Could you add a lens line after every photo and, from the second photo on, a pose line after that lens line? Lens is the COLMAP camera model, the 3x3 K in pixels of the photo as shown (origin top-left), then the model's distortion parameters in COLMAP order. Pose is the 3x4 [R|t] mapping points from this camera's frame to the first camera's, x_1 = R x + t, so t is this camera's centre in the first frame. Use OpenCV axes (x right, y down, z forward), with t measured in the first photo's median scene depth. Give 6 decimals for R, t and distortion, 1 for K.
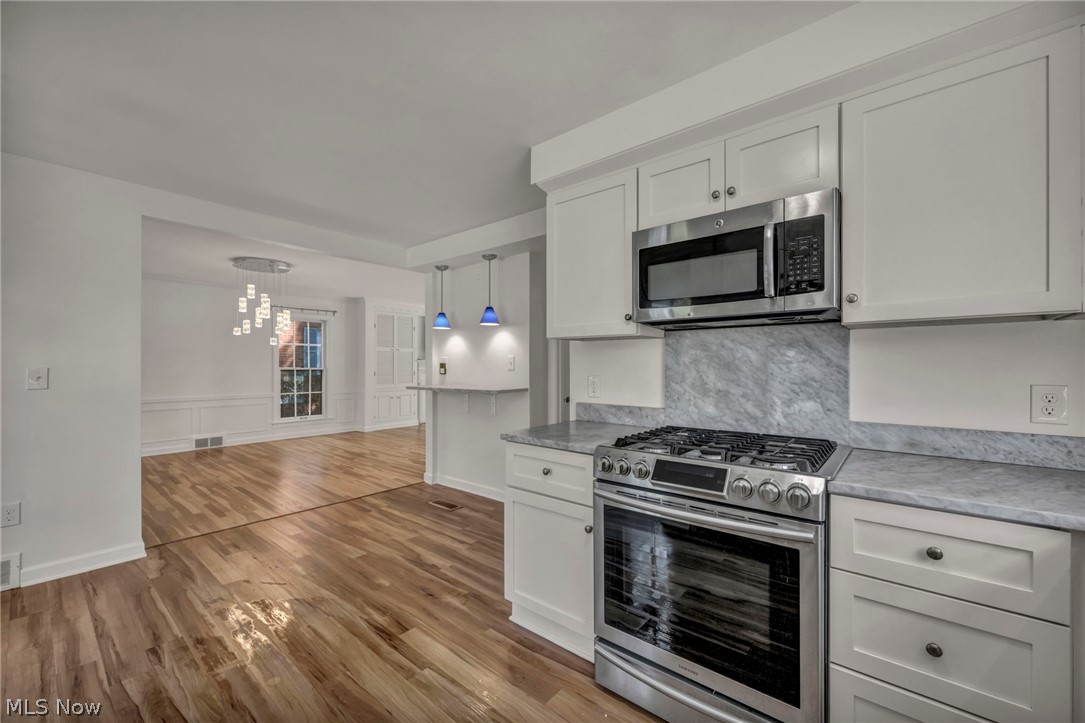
lens RADIAL K [[435.6, 0, 547.1], [0, 435.6, 365.7], [0, 0, 1]] dist [-0.000510, 0.000012]
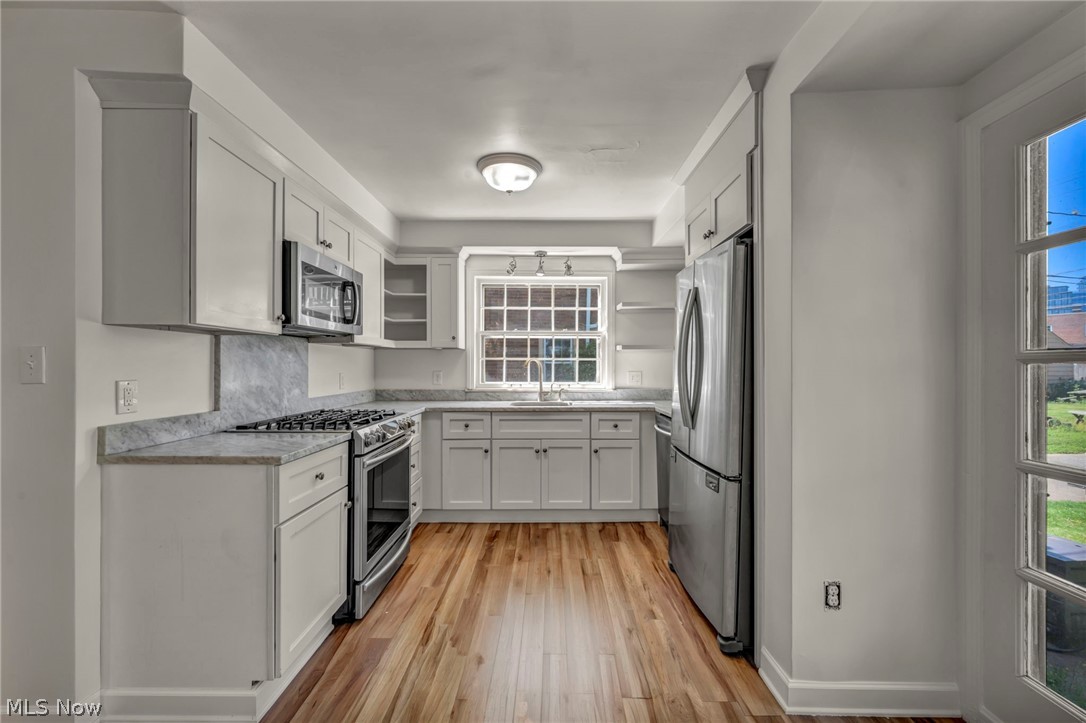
lens RADIAL K [[436.0, 0, 547.6], [0, 436.0, 365.7], [0, 0, 1]] dist [-0.000510, 0.000012]
pose [[-0.642189, -0.000548, 0.766546, -1.009299], [0.001350, 0.999997, 0.001846, 0.000955], [-0.766545, 0.002220, -0.642187, 1.183738]]
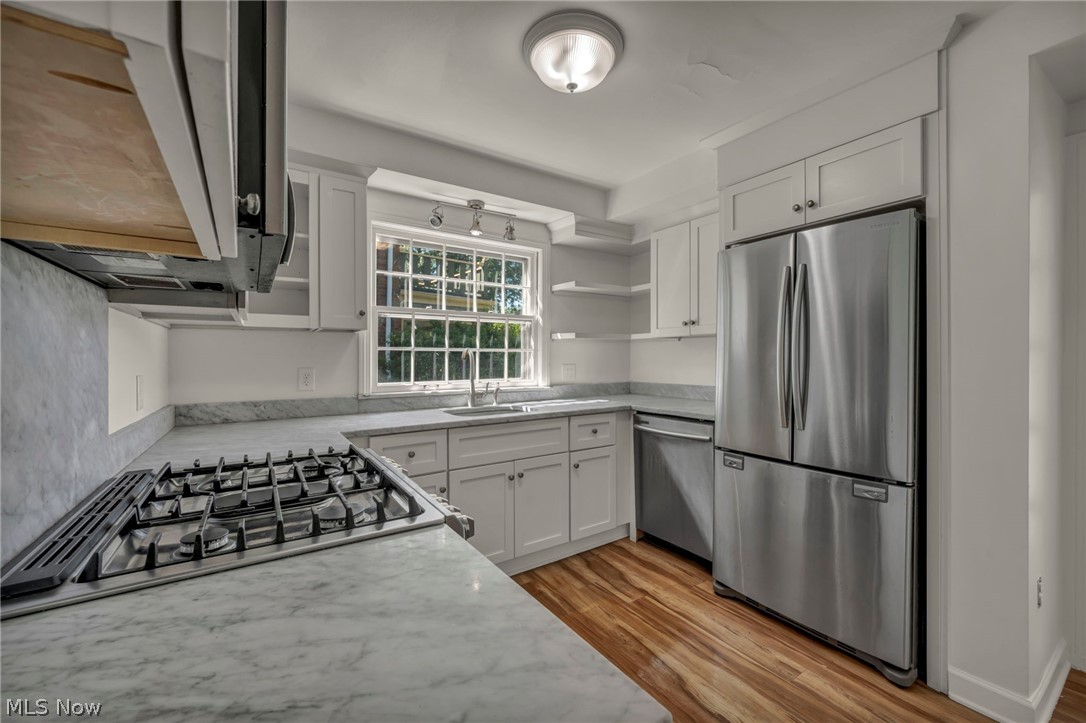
lens RADIAL K [[435.0, 0, 545.4], [0, 435.0, 359.1], [0, 0, 1]] dist [-0.000414, 0.000067]
pose [[-0.958645, 0.003998, 0.284578, -0.117406], [0.005447, 0.999976, 0.004304, 0.002639], [-0.284554, 0.005676, -0.958643, 1.251680]]
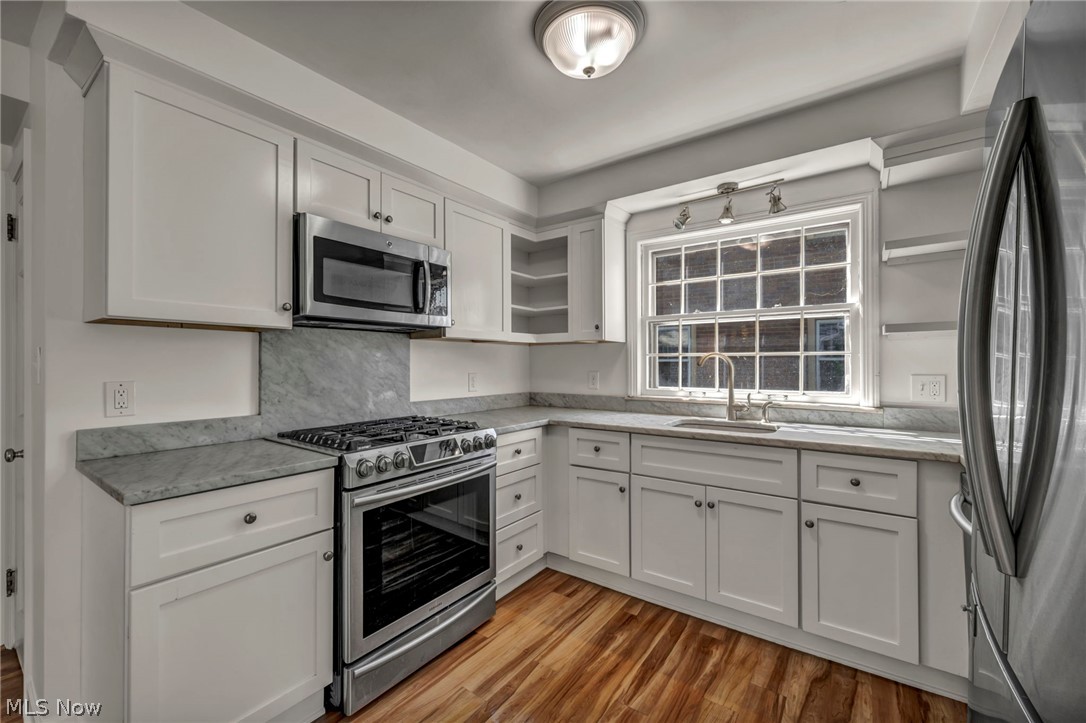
lens RADIAL K [[437.4, 0, 545.9], [0, 437.4, 361.6], [0, 0, 1]] dist [-0.000050, -0.000128]
pose [[-0.070834, 0.005125, 0.997475, -0.698199], [0.004308, 0.999979, -0.004832, 0.000521], [-0.997479, 0.003955, -0.070855, 0.560489]]
